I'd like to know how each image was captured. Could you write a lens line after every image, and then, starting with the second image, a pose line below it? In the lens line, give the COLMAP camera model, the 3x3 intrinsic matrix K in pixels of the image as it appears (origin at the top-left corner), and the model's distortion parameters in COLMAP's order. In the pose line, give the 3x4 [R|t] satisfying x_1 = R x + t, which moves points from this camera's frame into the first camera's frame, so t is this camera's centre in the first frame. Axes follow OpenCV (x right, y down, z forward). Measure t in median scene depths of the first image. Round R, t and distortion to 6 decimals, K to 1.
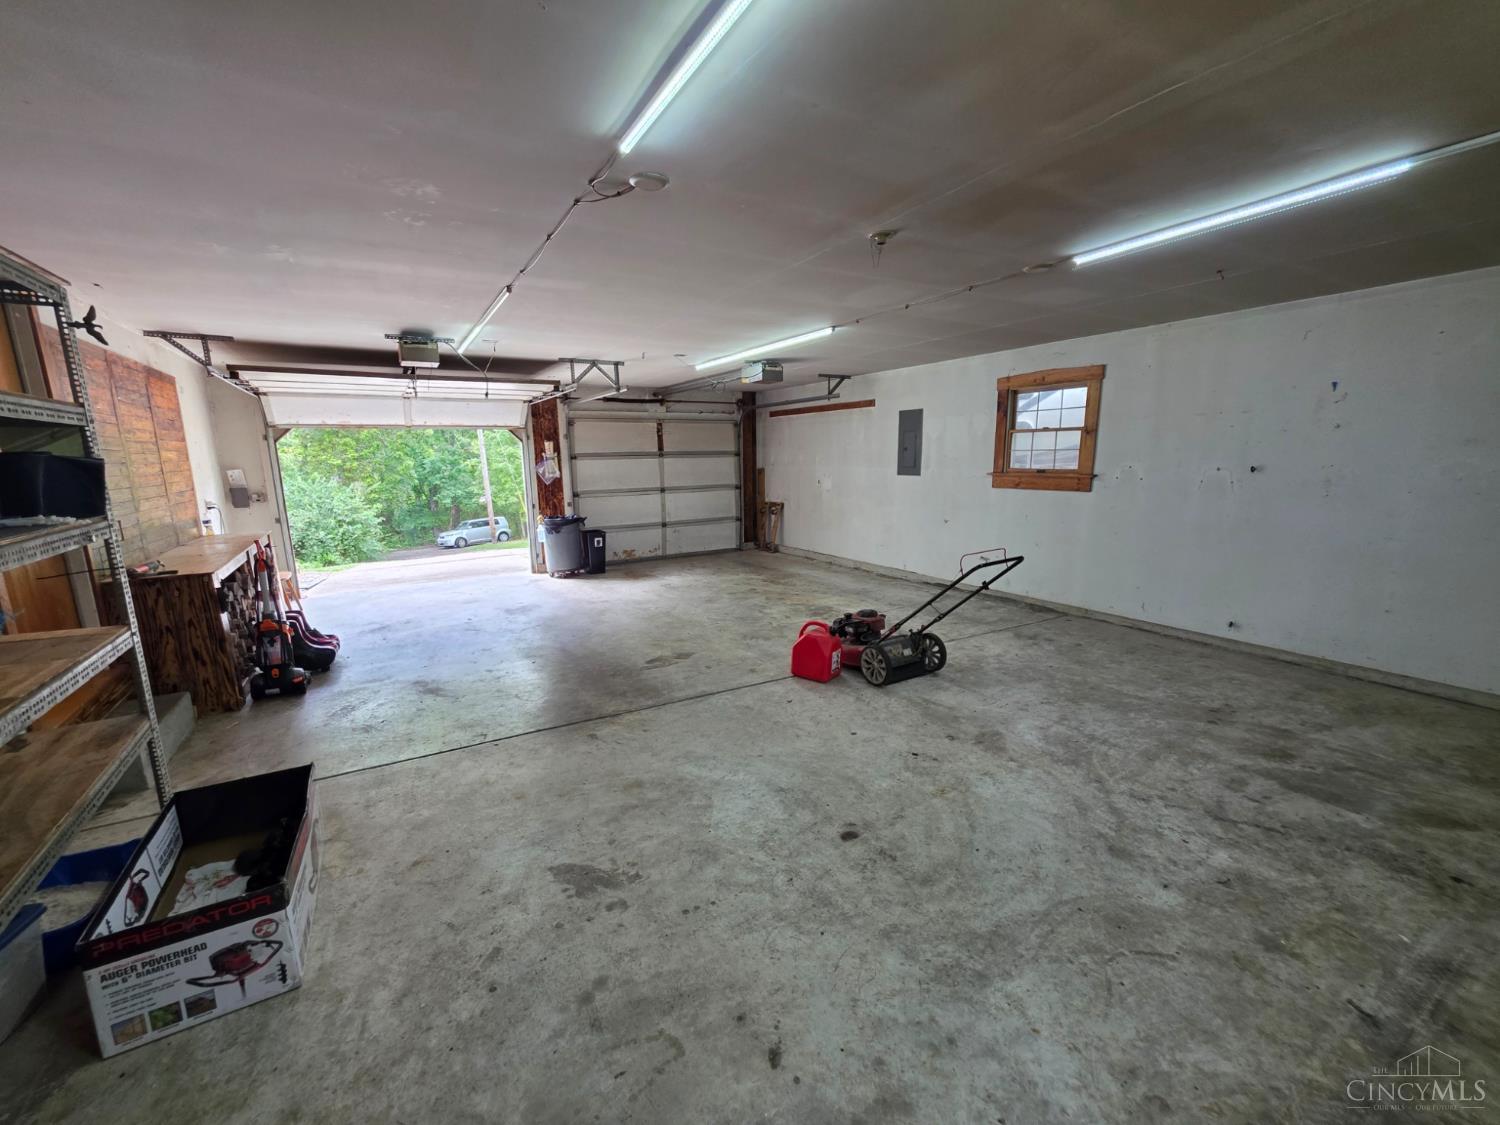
lens RADIAL K [[603.8, 0, 744.6], [0, 603.8, 570.1], [0, 0, 1]] dist [0.001138, 0.000203]
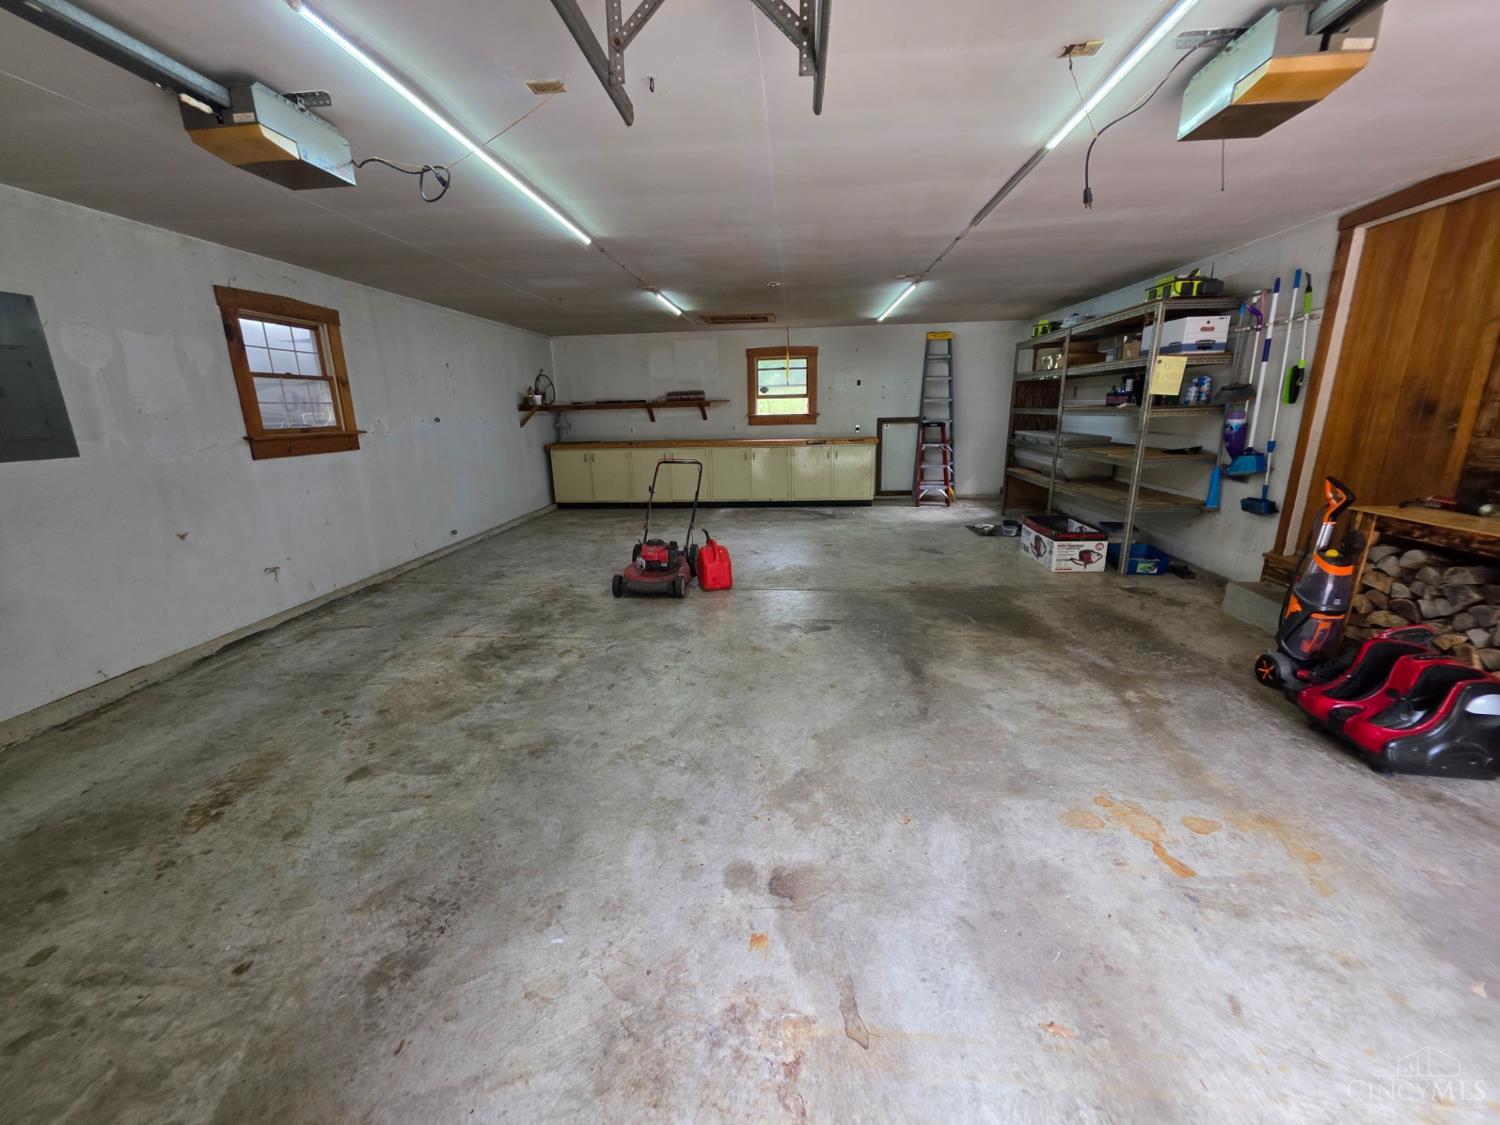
lens RADIAL K [[603.8, 0, 744.8], [0, 603.8, 559.1], [0, 0, 1]] dist [0.001138, 0.000203]
pose [[-0.807186, -0.116127, 0.578761, -0.437191], [0.140457, 0.914515, 0.379387, -0.227627], [-0.573343, 0.387527, -0.721873, 1.298293]]
